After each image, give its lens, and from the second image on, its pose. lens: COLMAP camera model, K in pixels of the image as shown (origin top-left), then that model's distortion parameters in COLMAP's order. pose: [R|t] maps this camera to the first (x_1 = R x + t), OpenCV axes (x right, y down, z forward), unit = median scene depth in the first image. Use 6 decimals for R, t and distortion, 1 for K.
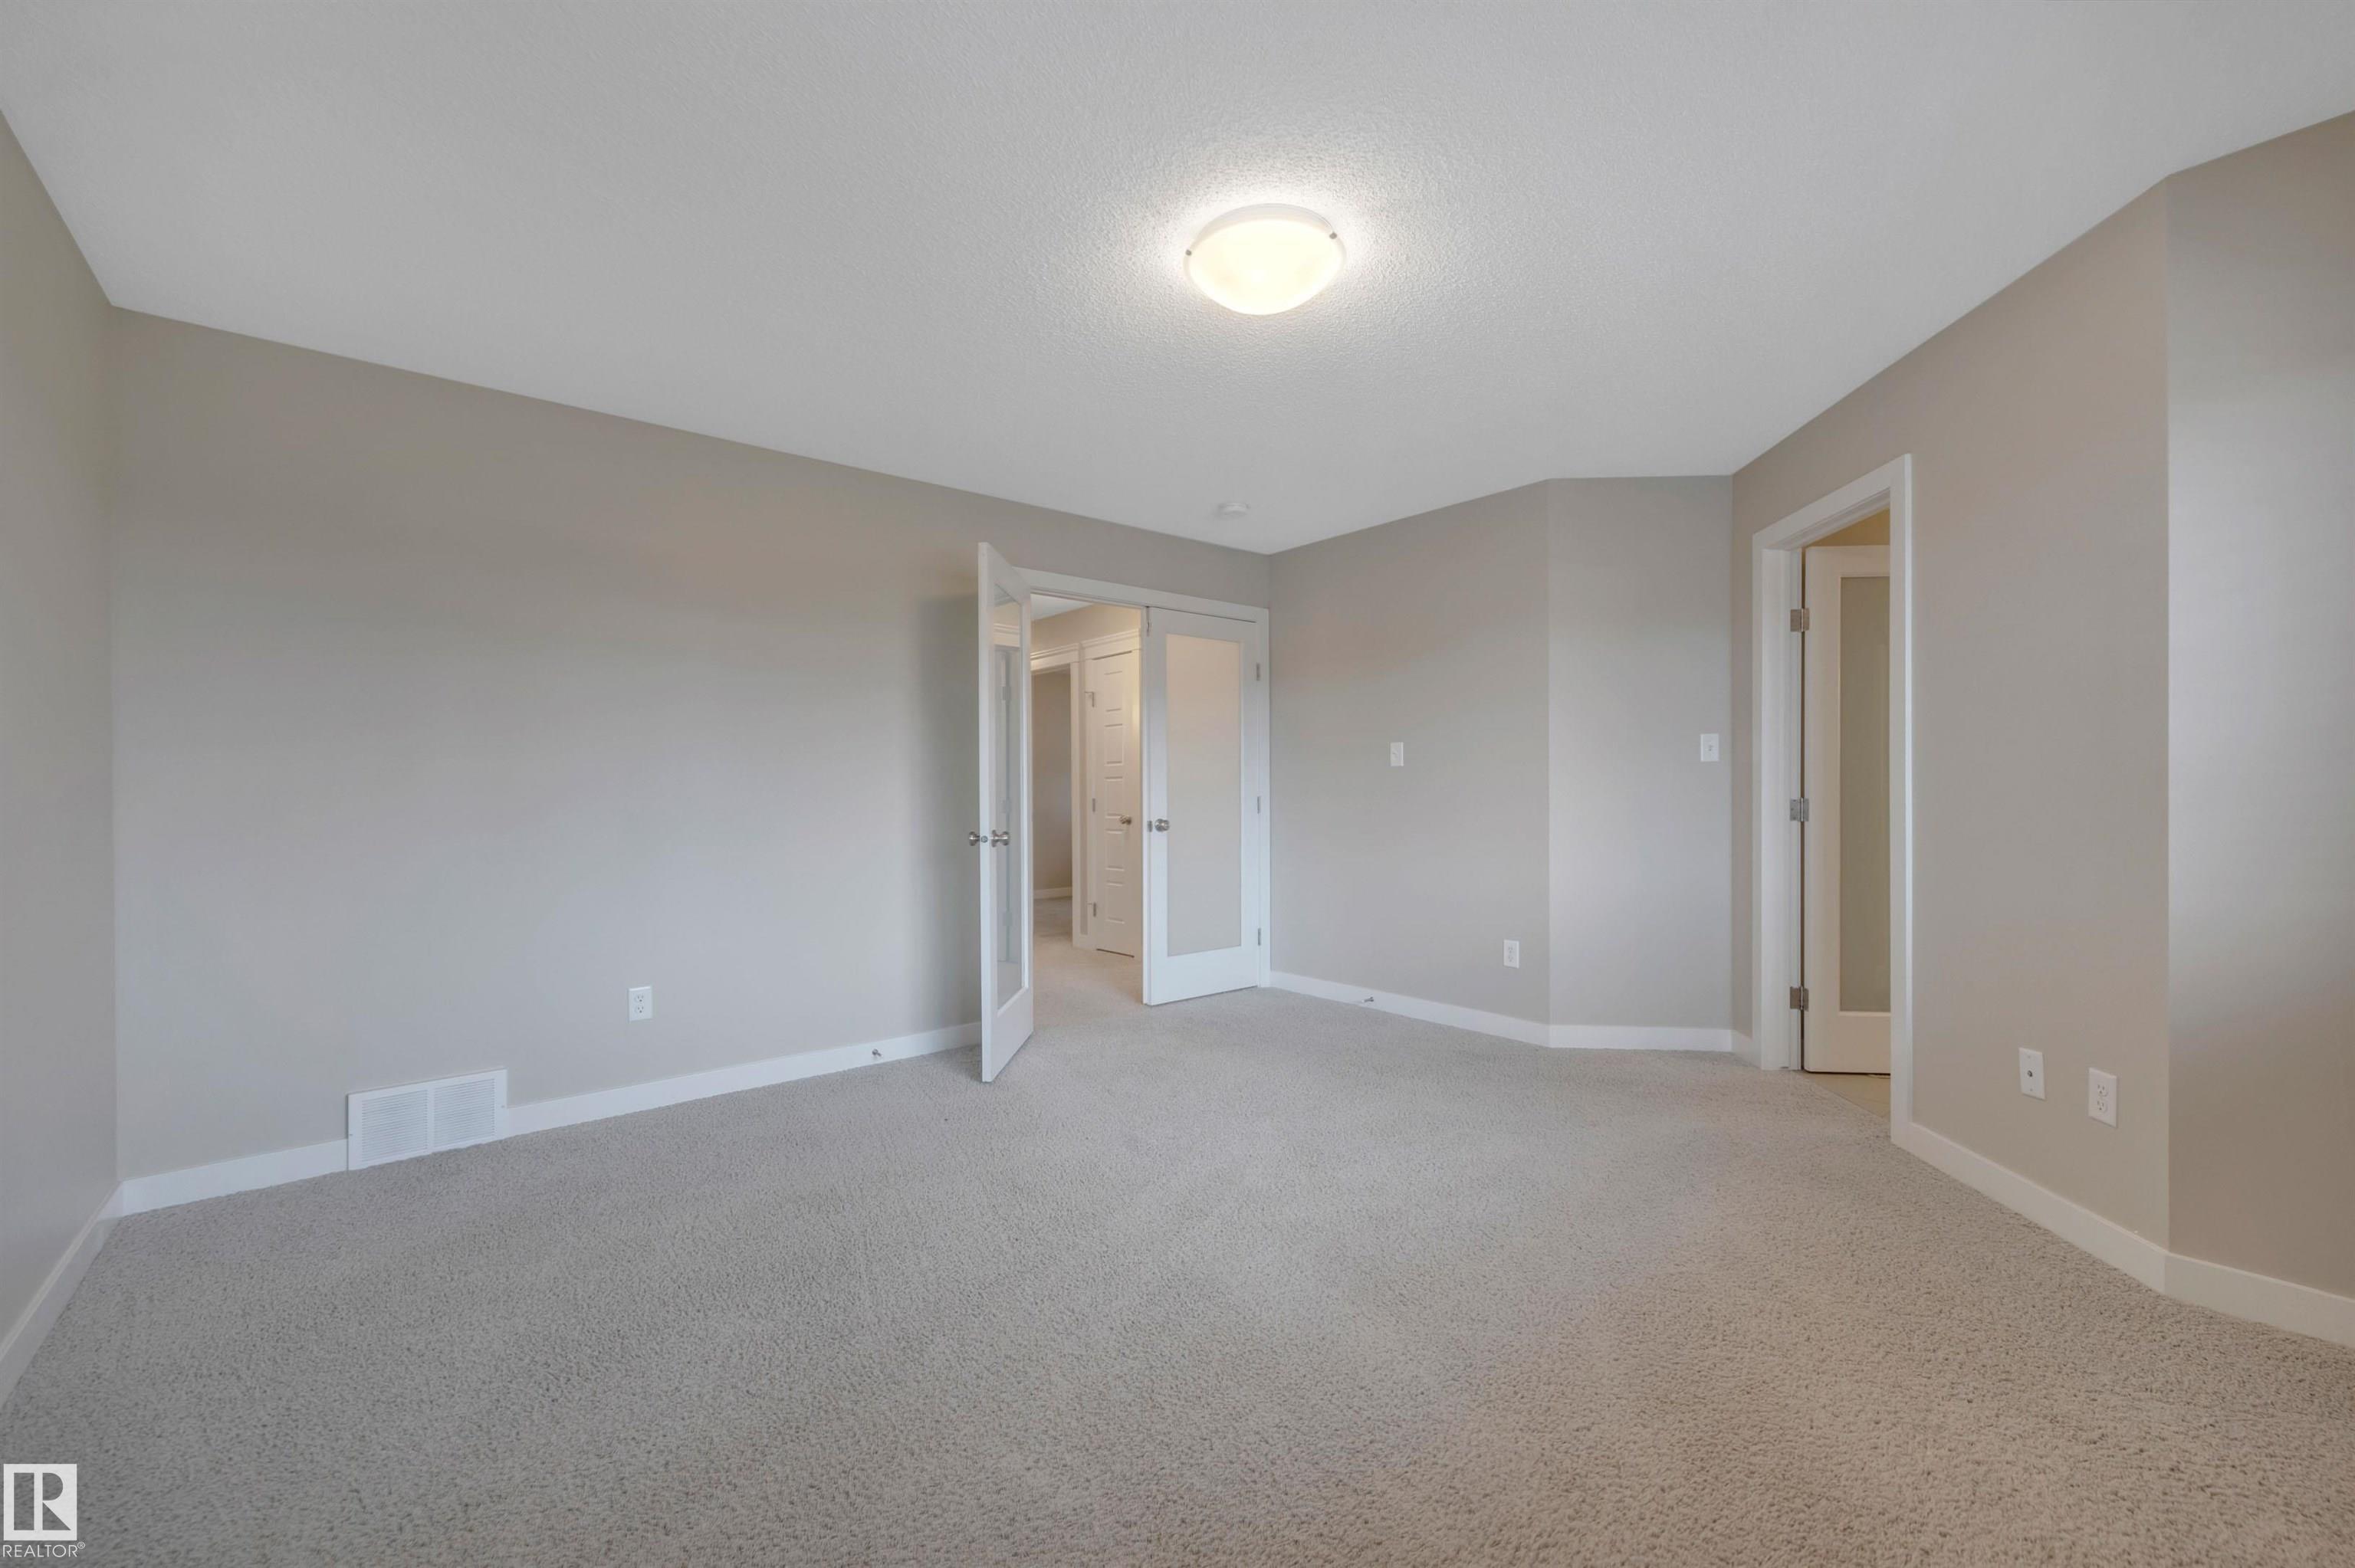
lens RADIAL K [[966.9, 0, 1170.8], [0, 966.9, 792.1], [0, 0, 1]] dist [0.001735, 0.000108]
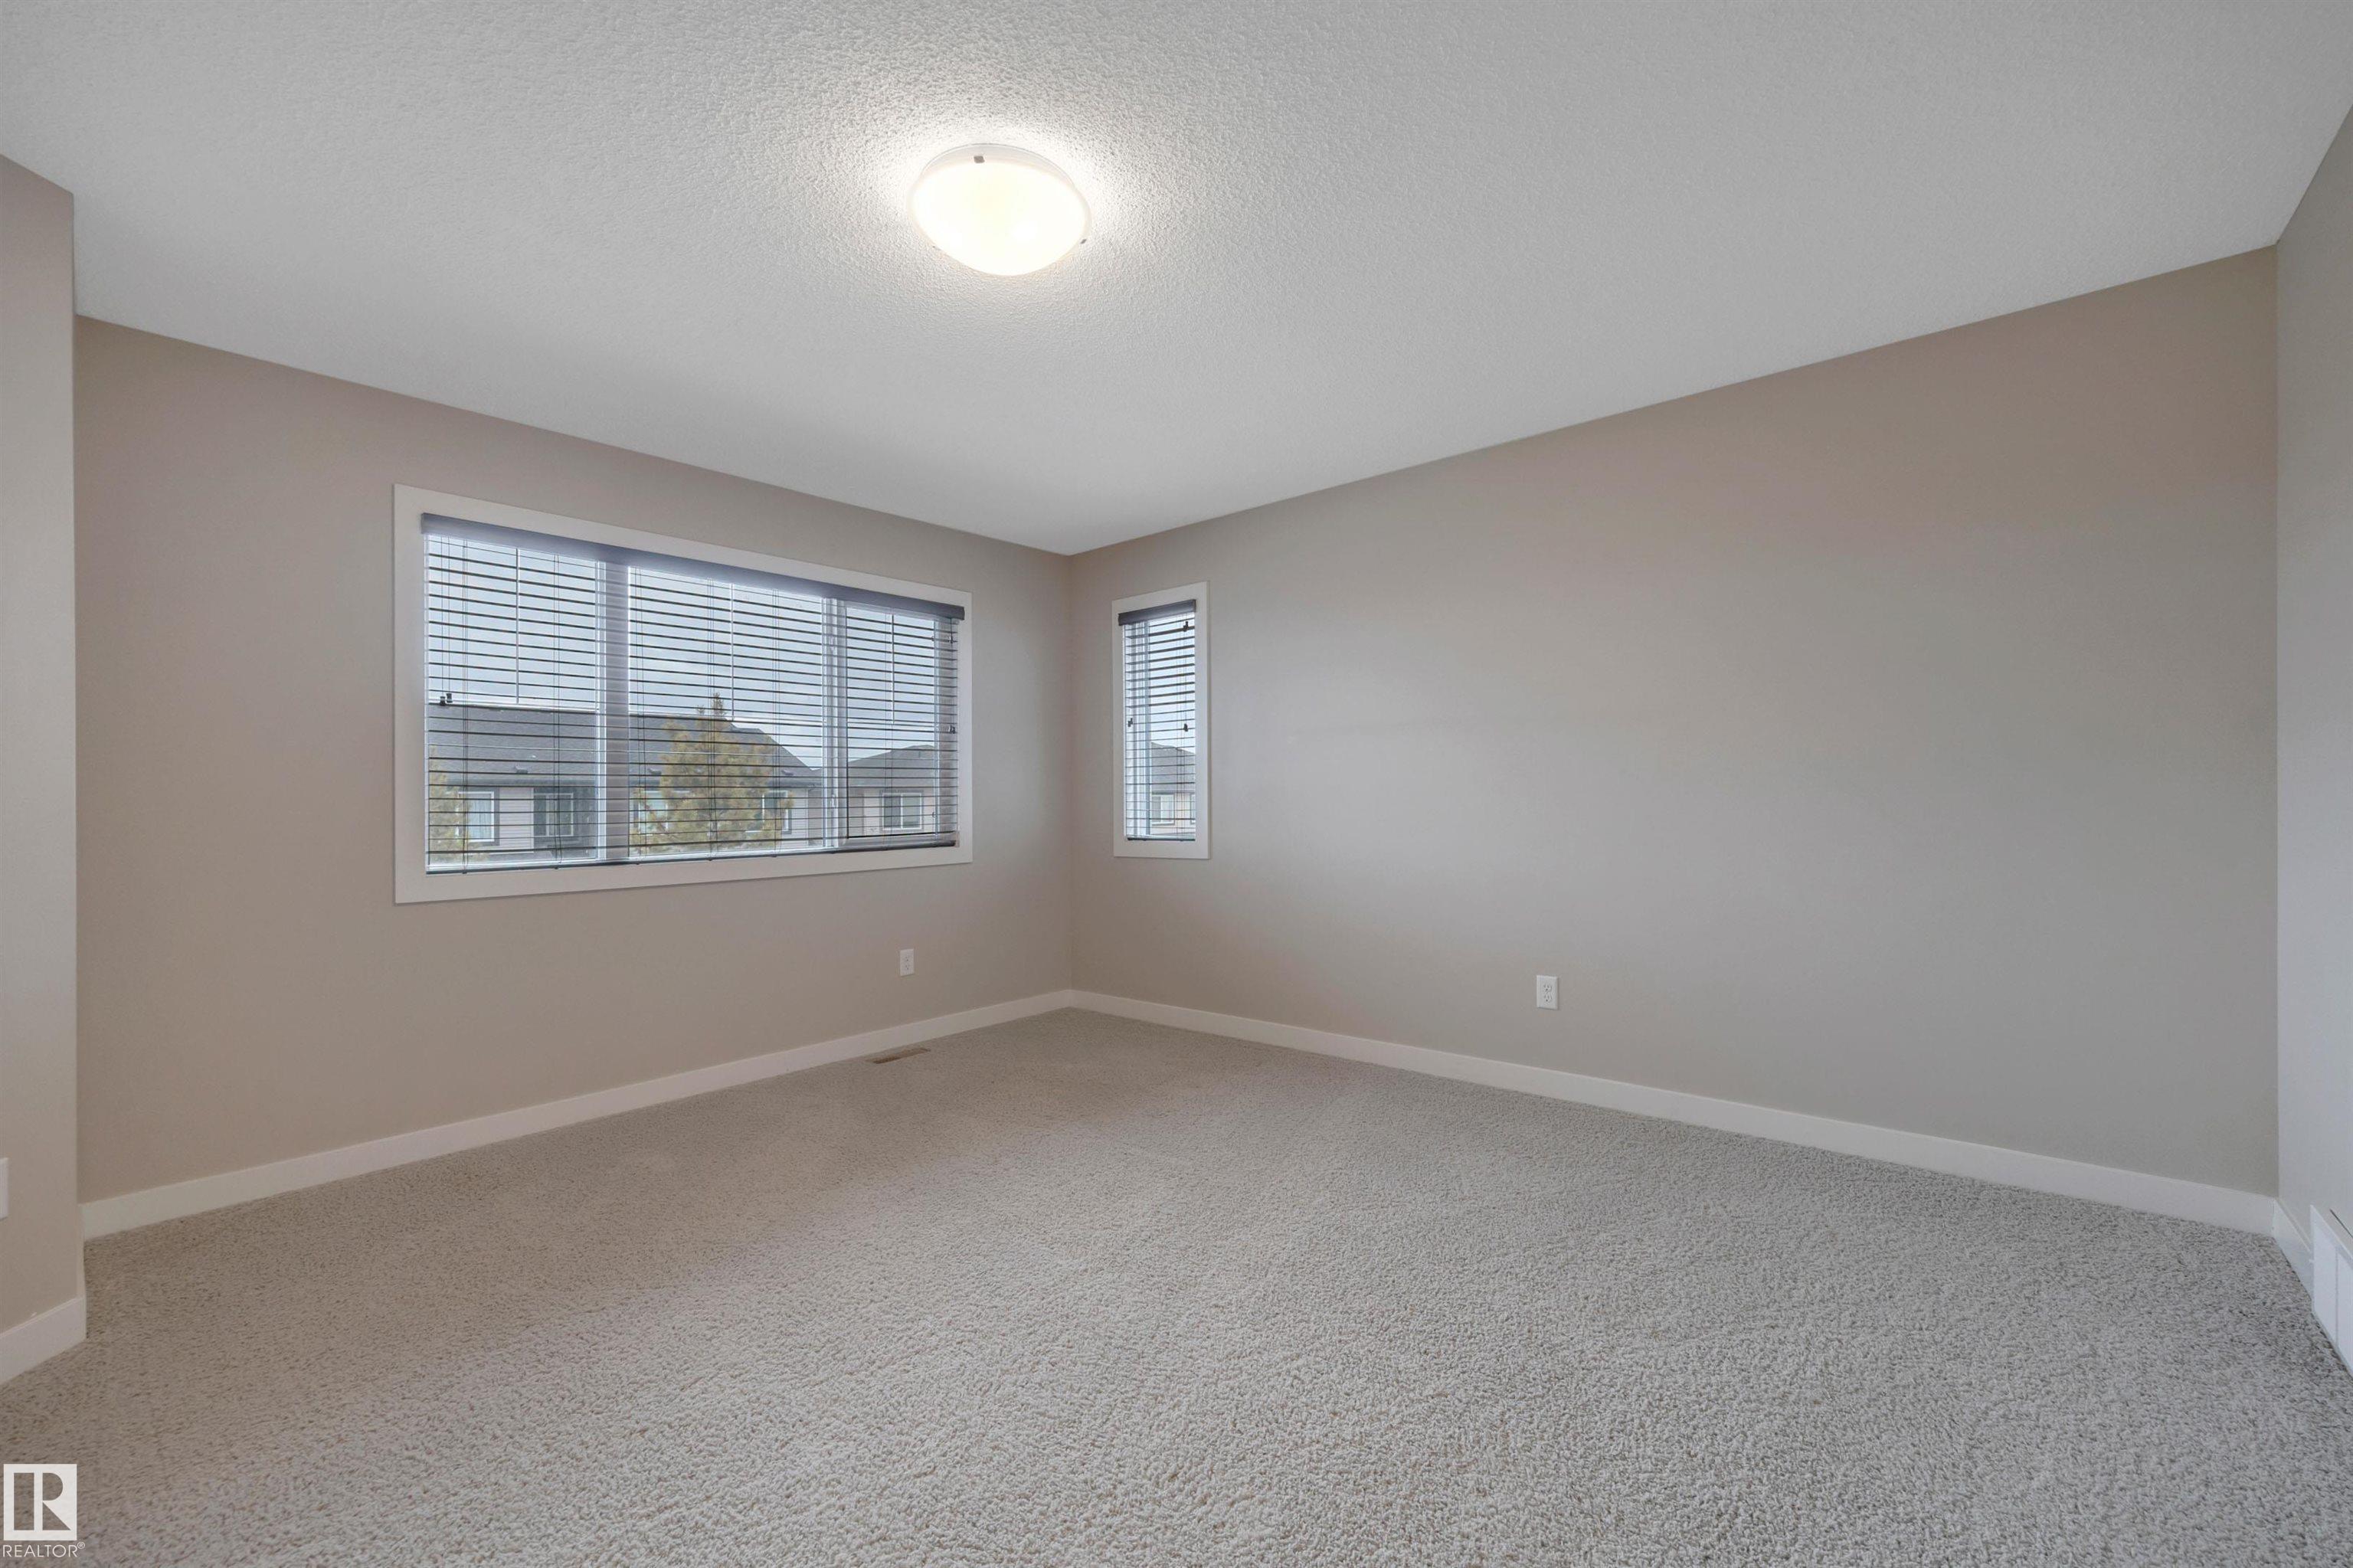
lens RADIAL K [[966.2, 0, 1169.8], [0, 966.2, 792.1], [0, 0, 1]] dist [0.001735, 0.000108]
pose [[-0.982398, 0.019501, -0.185777, 0.098215], [0.020320, 0.999790, -0.002502, -0.006915], [0.185689, -0.006233, -0.982589, 1.575589]]
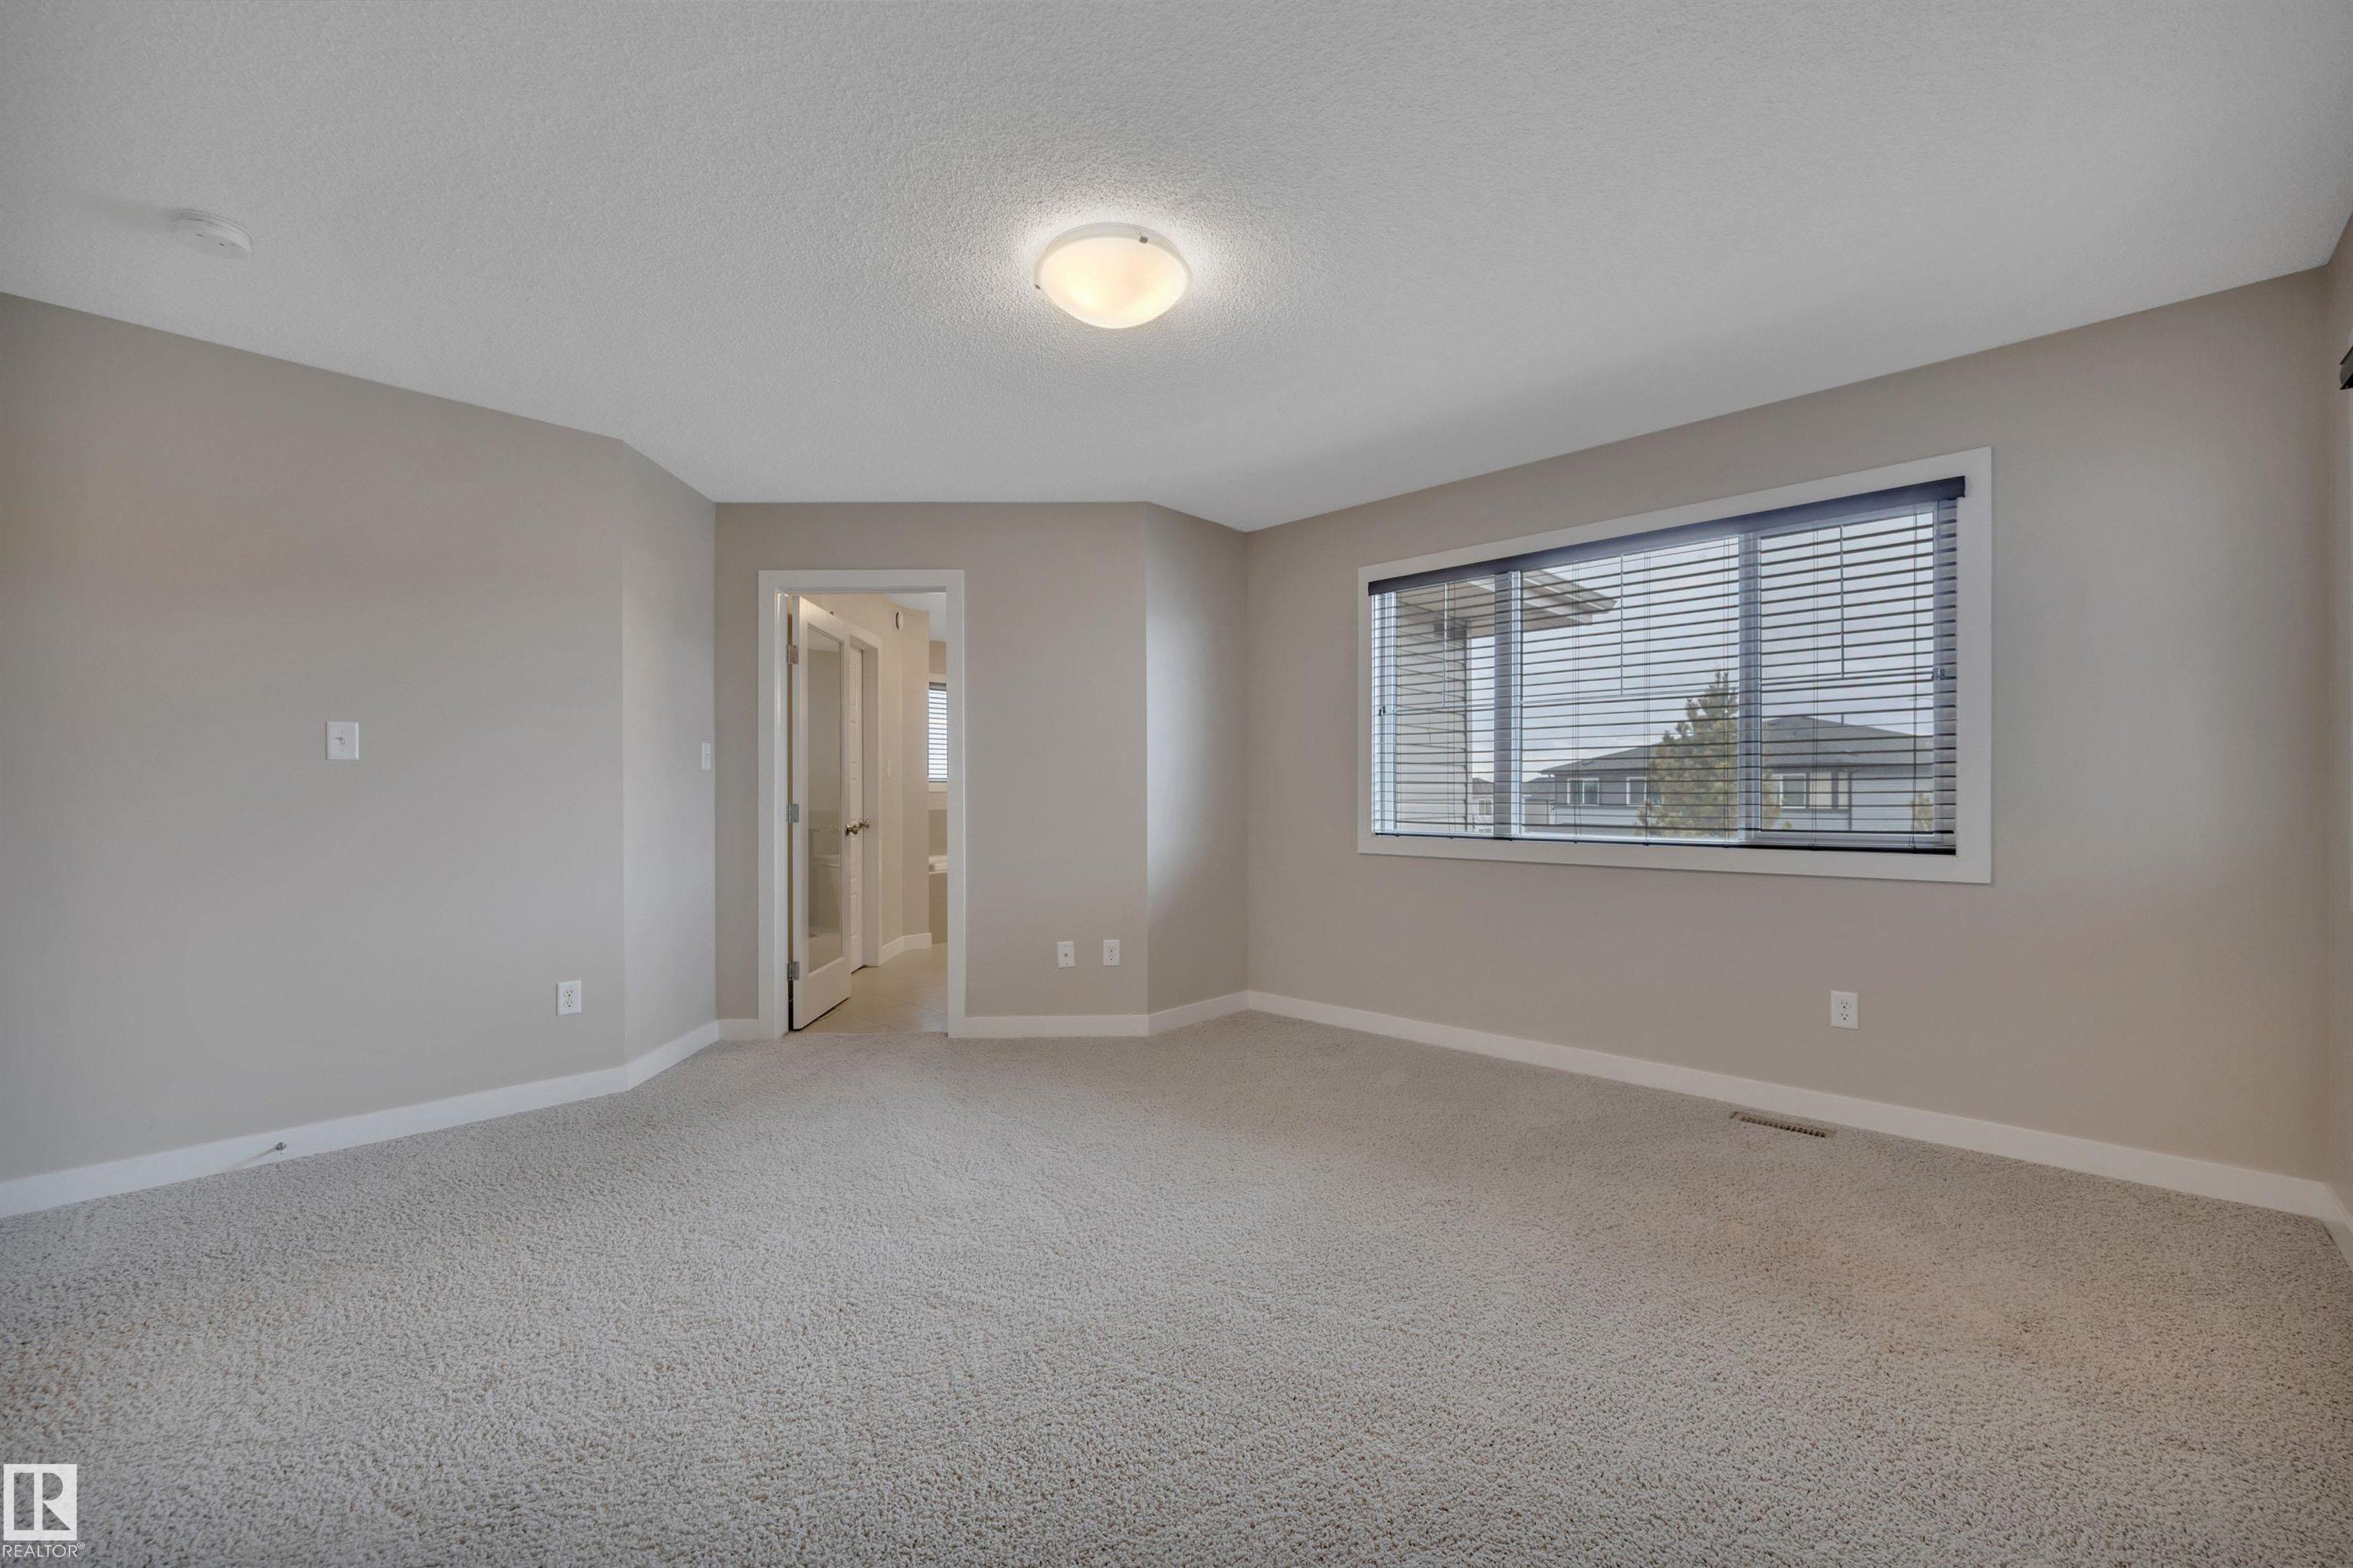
lens RADIAL K [[966.2, 0, 1169.8], [0, 966.2, 792.1], [0, 0, 1]] dist [0.001735, 0.000108]
pose [[-0.121617, 0.007996, 0.992545, -0.768088], [0.007214, 0.999948, -0.007172, 0.006216], [-0.992551, 0.006288, -0.121669, 0.883220]]
